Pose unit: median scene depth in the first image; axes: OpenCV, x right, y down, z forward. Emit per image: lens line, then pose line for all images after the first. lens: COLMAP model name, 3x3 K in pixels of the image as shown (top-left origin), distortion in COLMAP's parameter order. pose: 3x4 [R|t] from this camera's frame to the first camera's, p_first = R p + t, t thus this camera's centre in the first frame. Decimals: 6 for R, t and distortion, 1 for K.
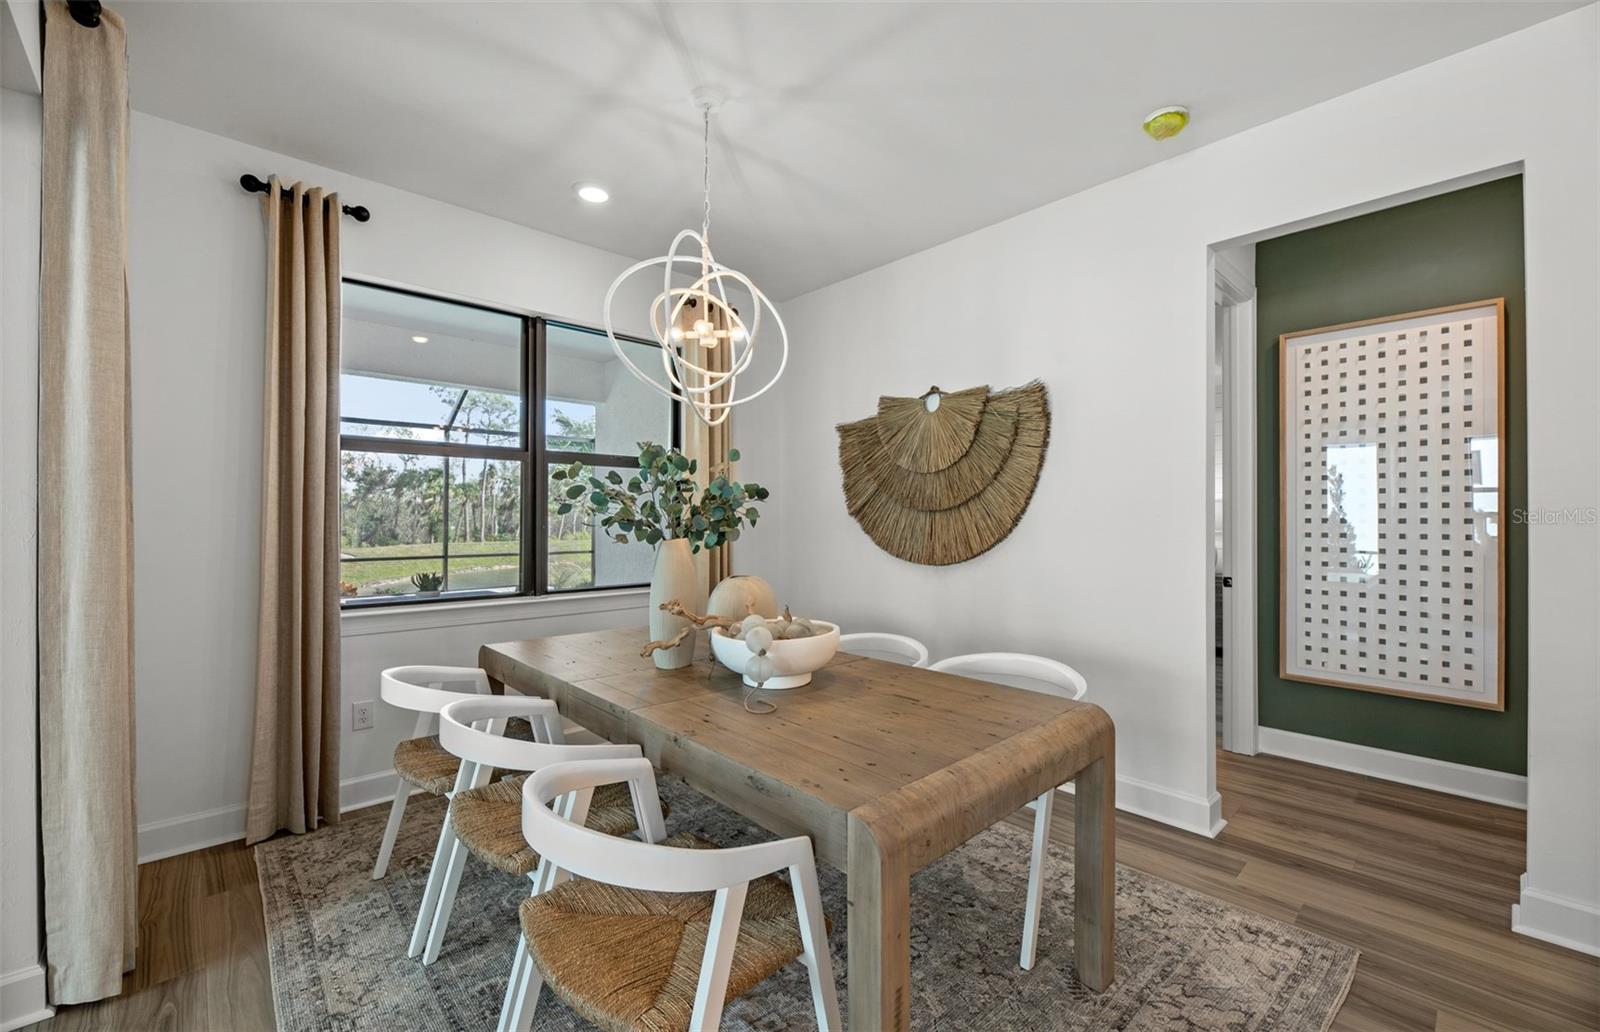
lens RADIAL K [[669.2, 0, 811.5], [0, 669.2, 516.2], [0, 0, 1]] dist [0.008106, -0.002307]
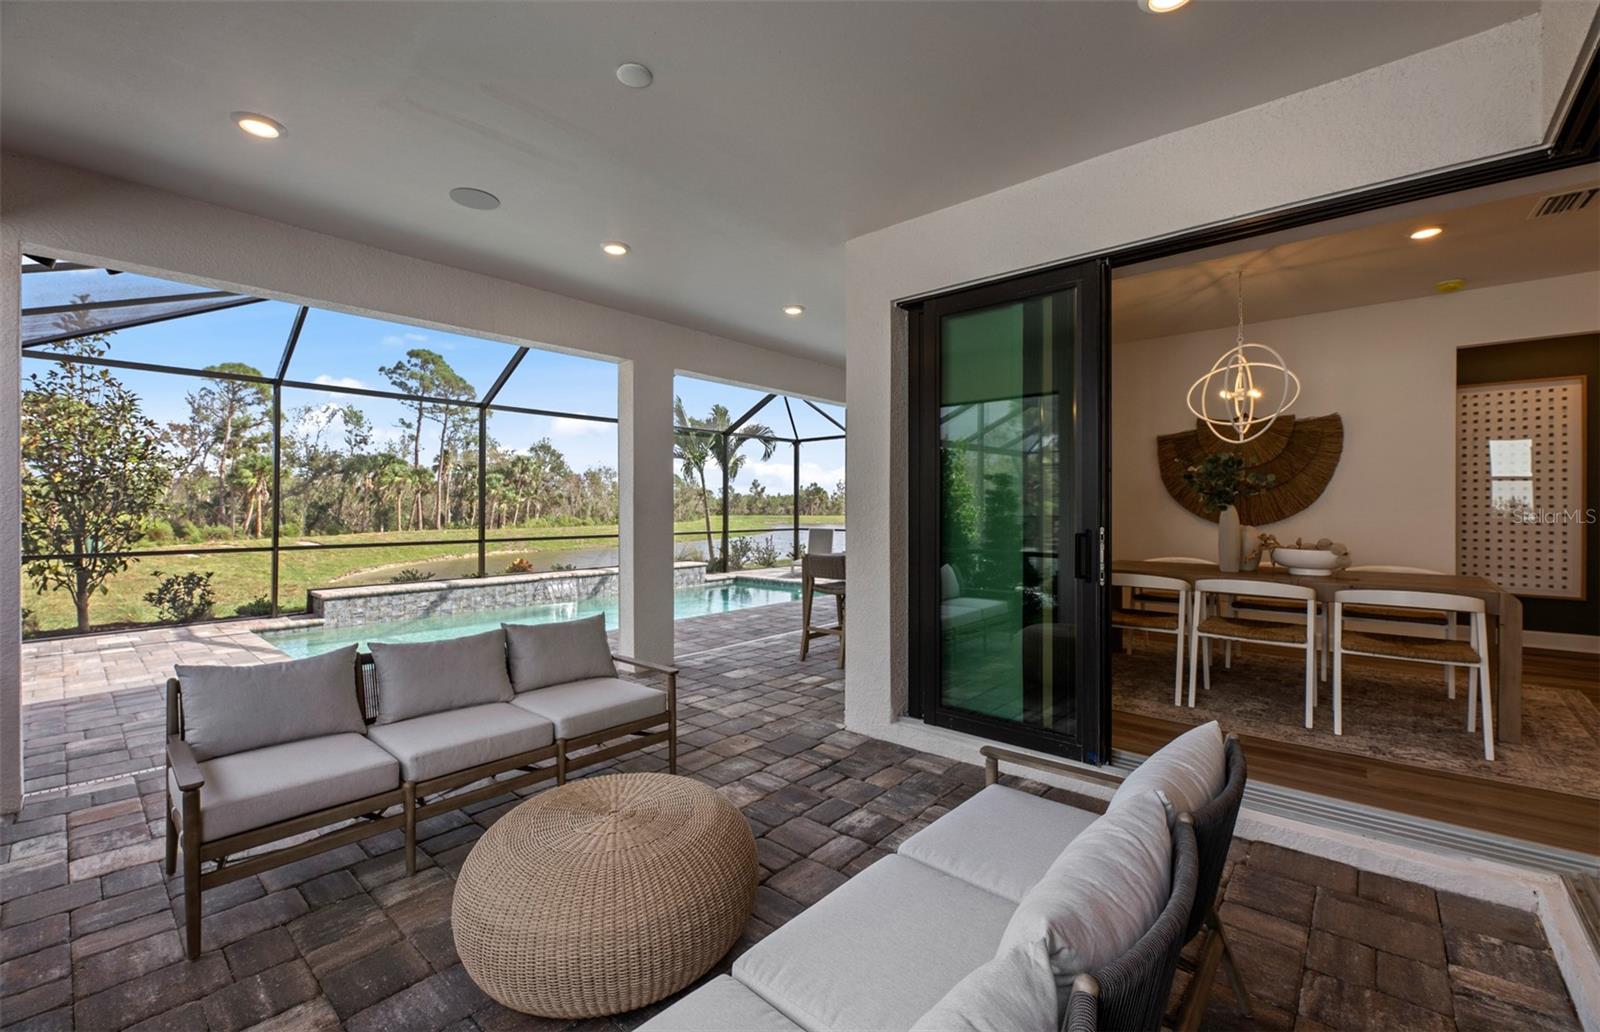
lens RADIAL K [[669.2, 0, 804.9], [0, 669.2, 502.4], [0, 0, 1]] dist [0.008106, -0.002307]
pose [[0.993876, -0.000819, 0.110497, -1.175434], [0.001010, 0.999998, -0.001674, 0.021494], [-0.110496, 0.001775, 0.993875, -0.535739]]
